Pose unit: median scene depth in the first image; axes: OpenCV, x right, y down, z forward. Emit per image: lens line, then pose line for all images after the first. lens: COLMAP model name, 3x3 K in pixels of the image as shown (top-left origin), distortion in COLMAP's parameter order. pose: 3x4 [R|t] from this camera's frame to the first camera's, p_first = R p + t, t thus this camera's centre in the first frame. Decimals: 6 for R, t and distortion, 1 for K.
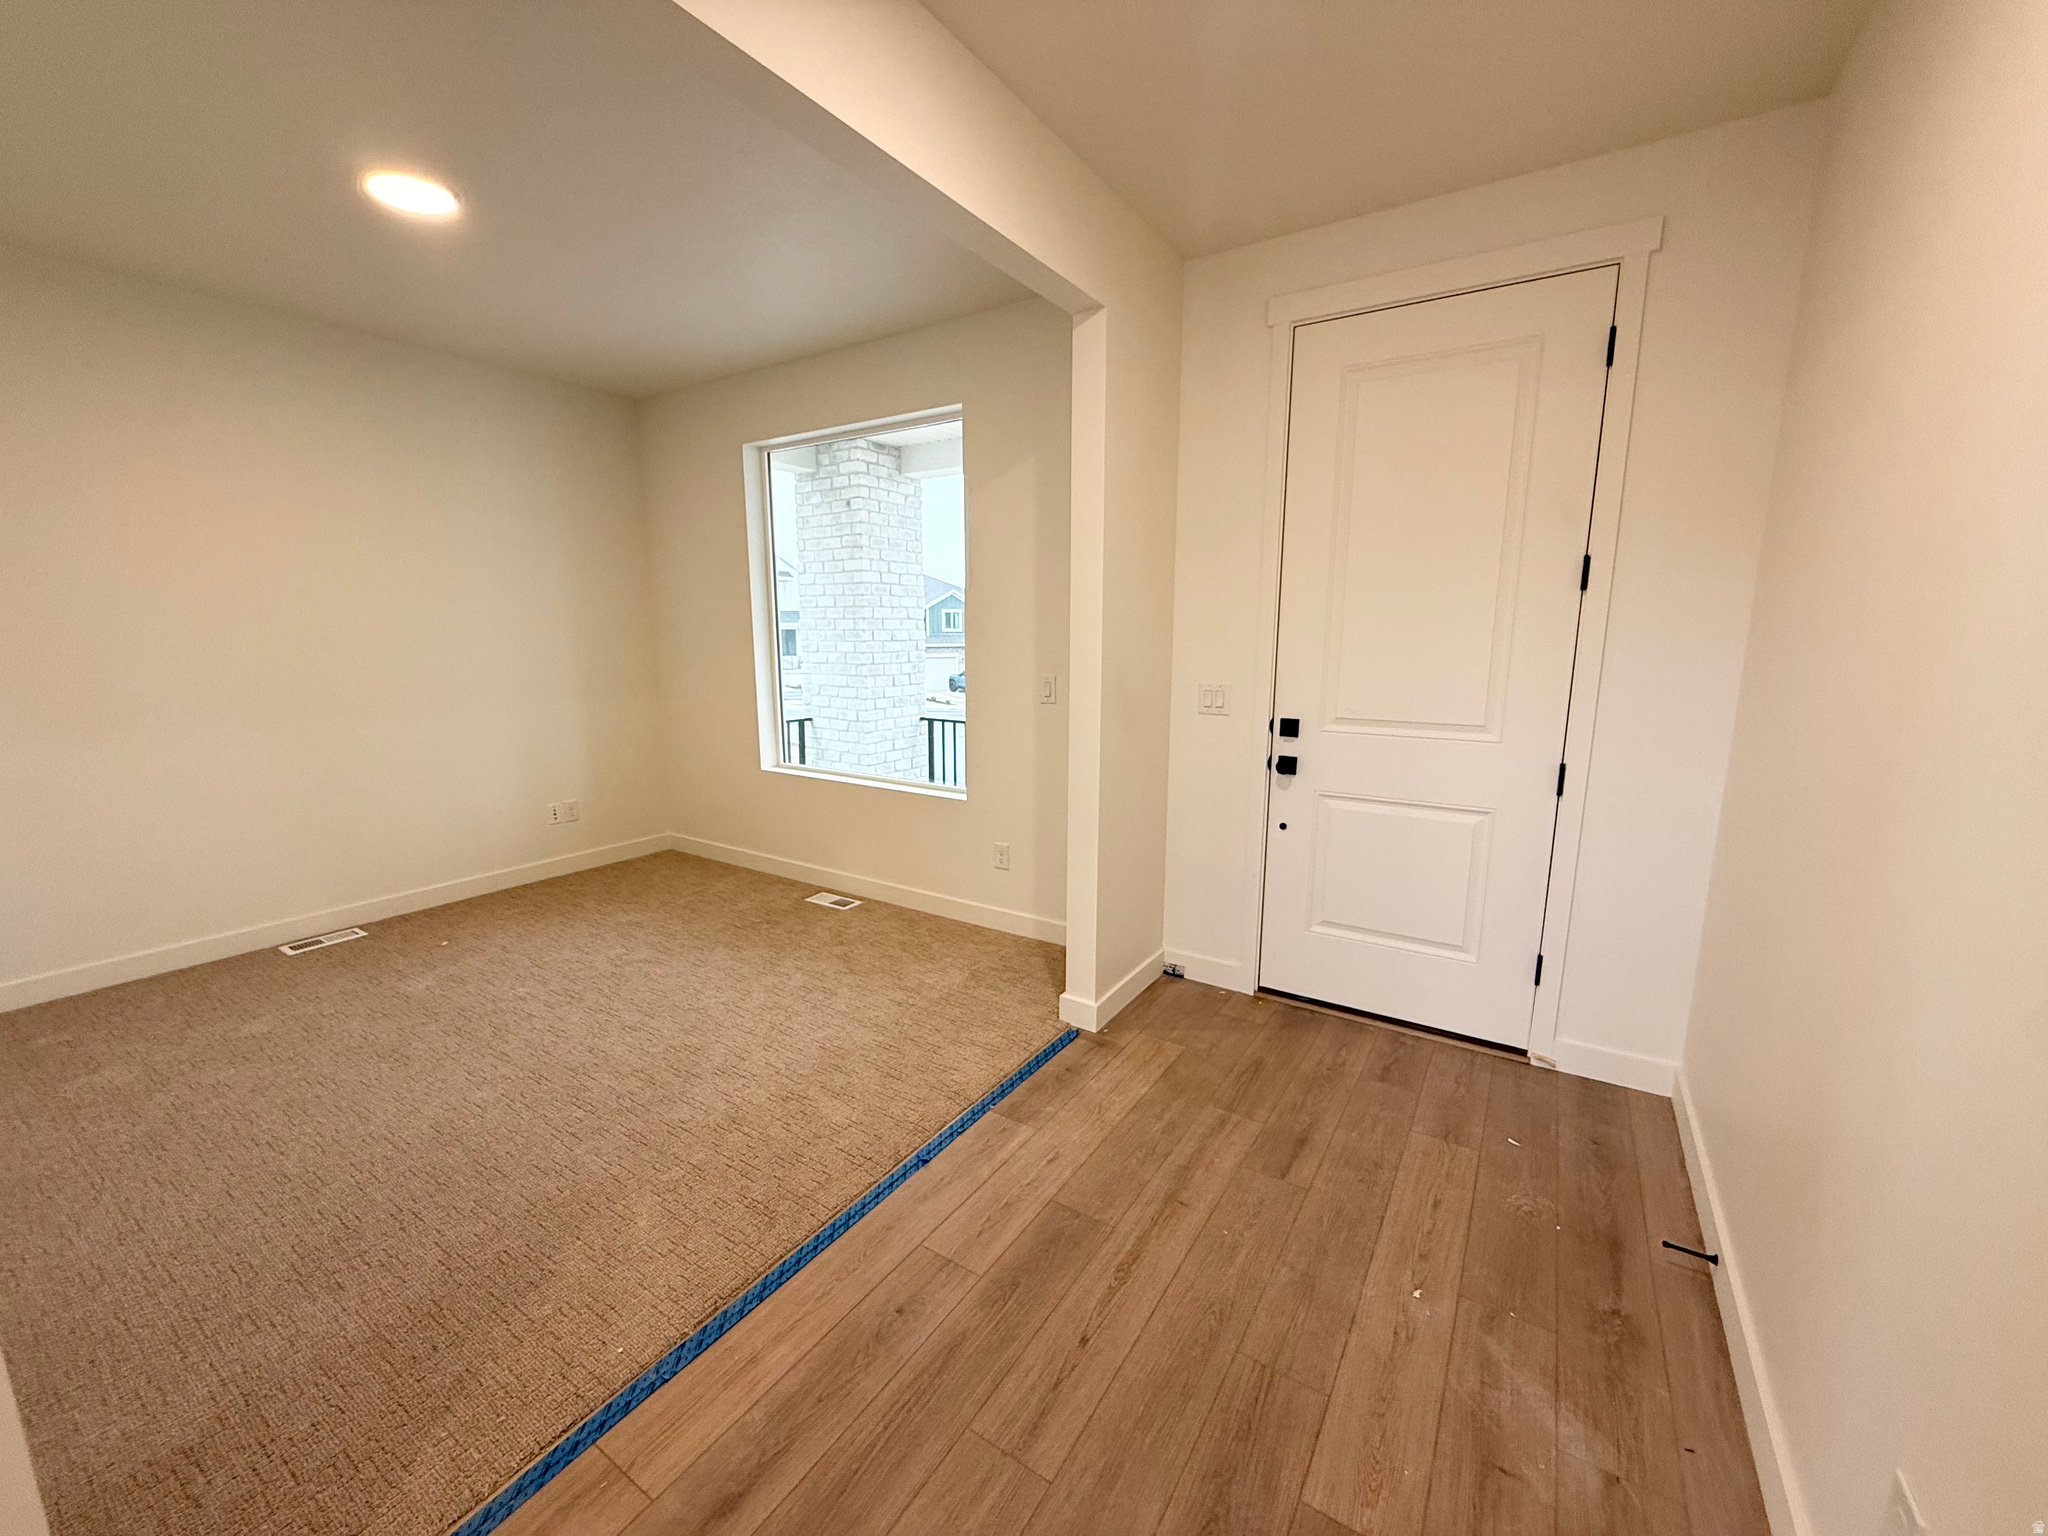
lens RADIAL K [[813.1, 0, 1018.9], [0, 813.1, 770.6], [0, 0, 1]] dist [-0.001584, 0.000294]
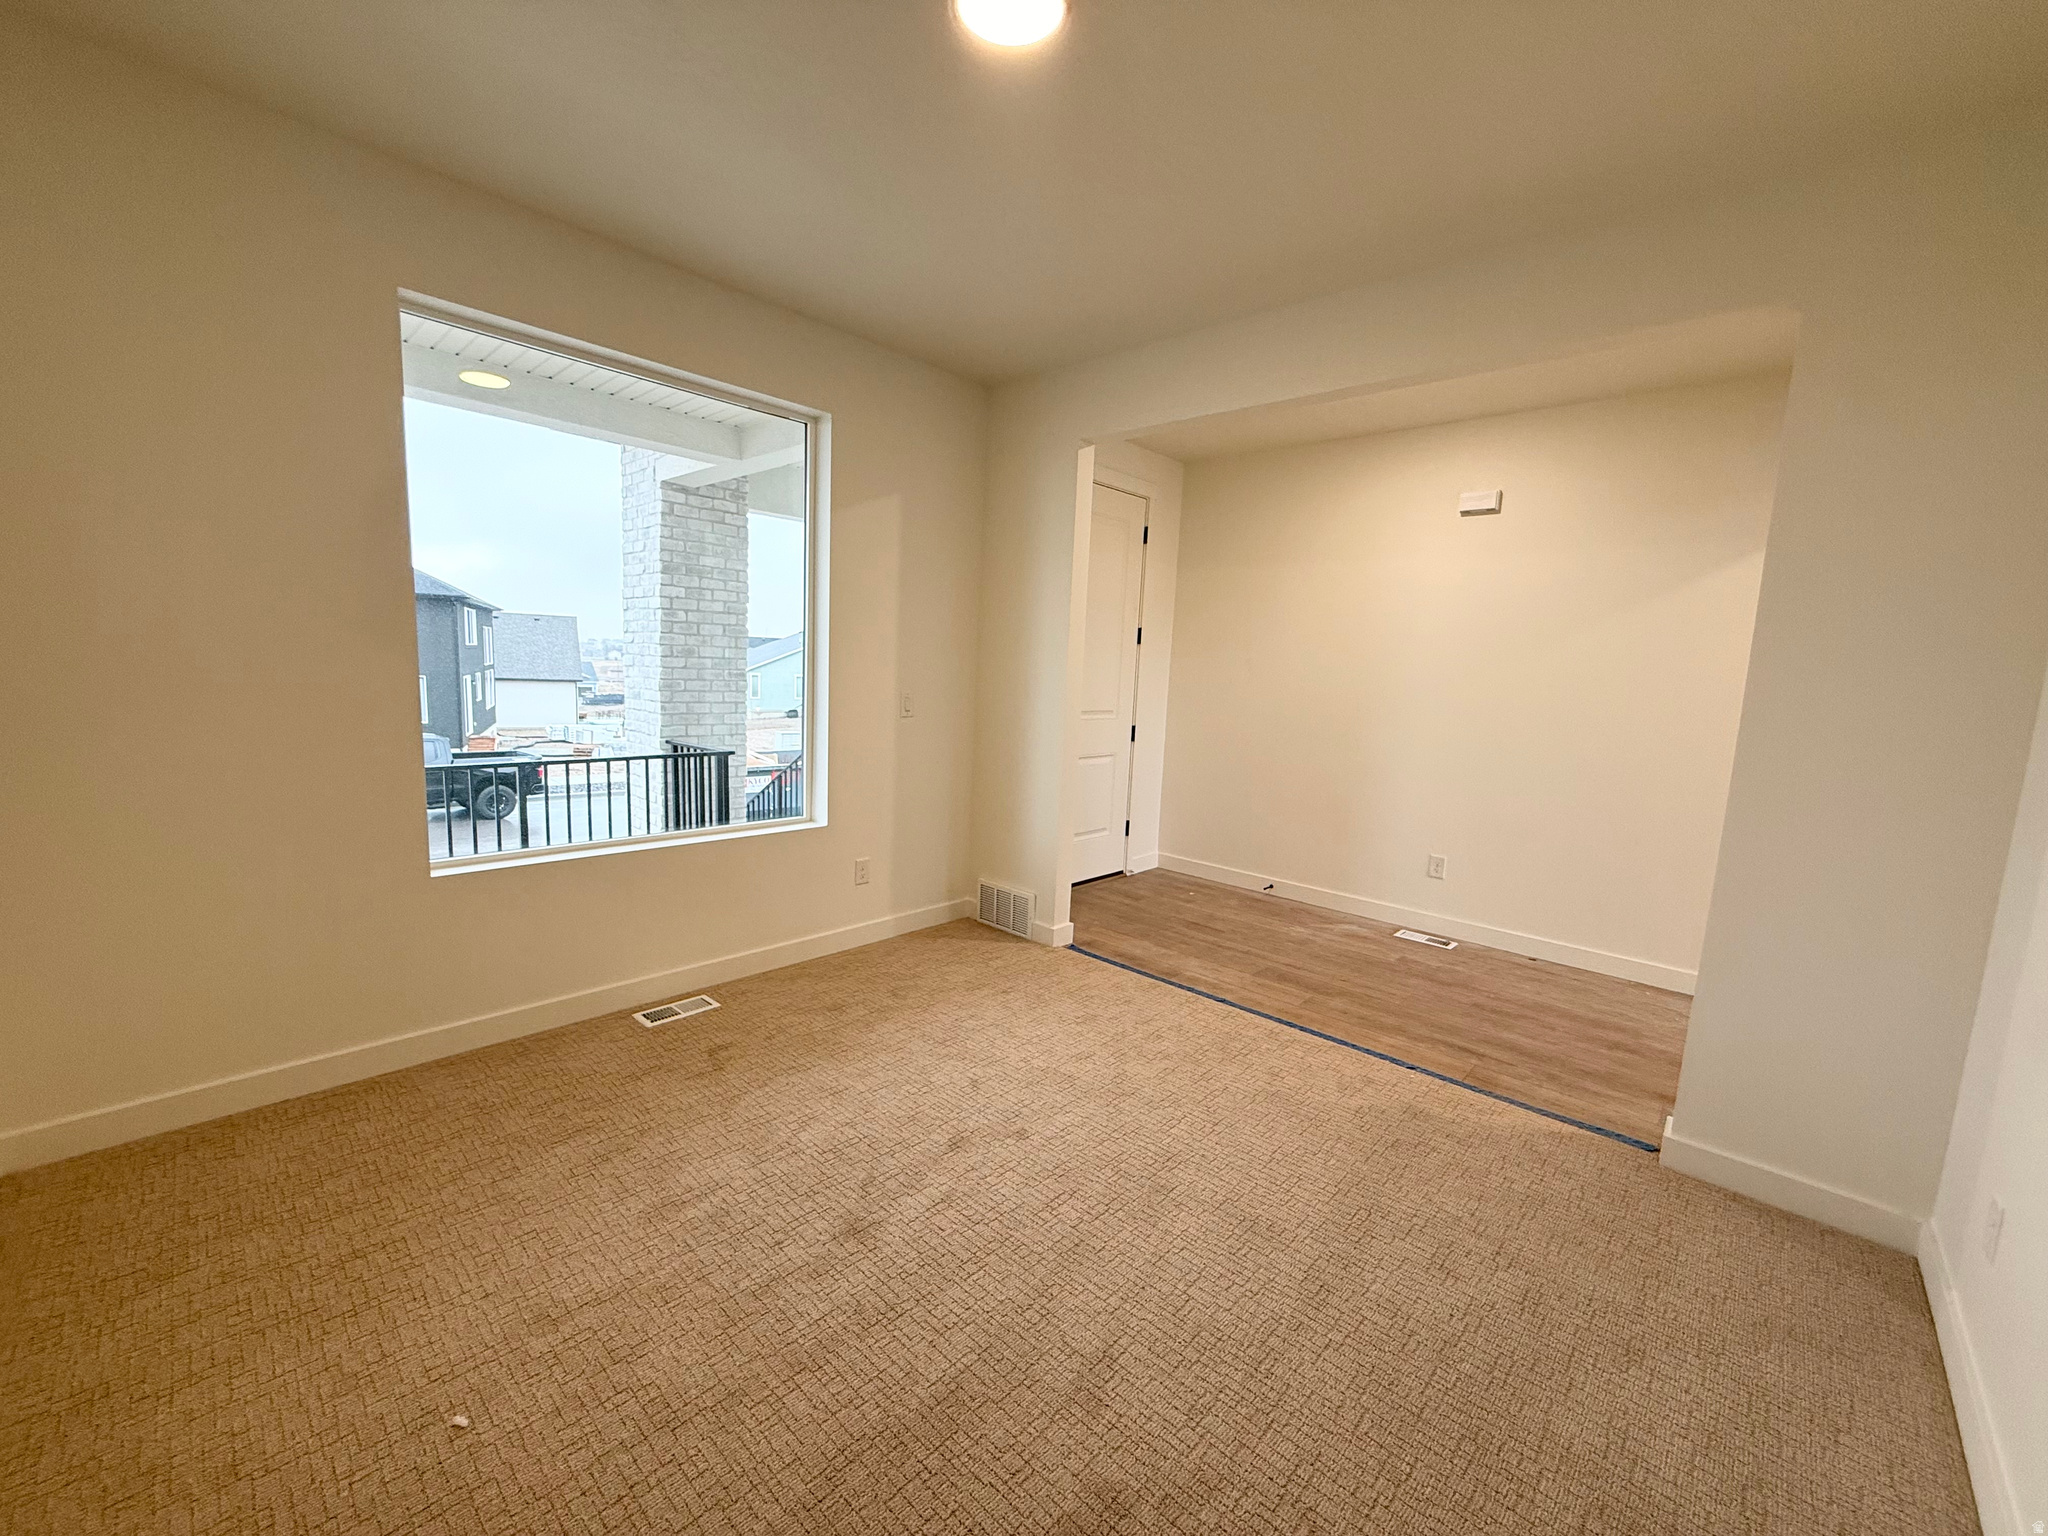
lens RADIAL K [[813.1, 0, 1018.9], [0, 813.1, 770.6], [0, 0, 1]] dist [-0.001584, 0.000294]
pose [[0.181823, -0.121982, 0.975736, -1.488878], [0.131874, 0.986337, 0.098733, -0.145054], [-0.974448, 0.110723, 0.195425, 0.922732]]
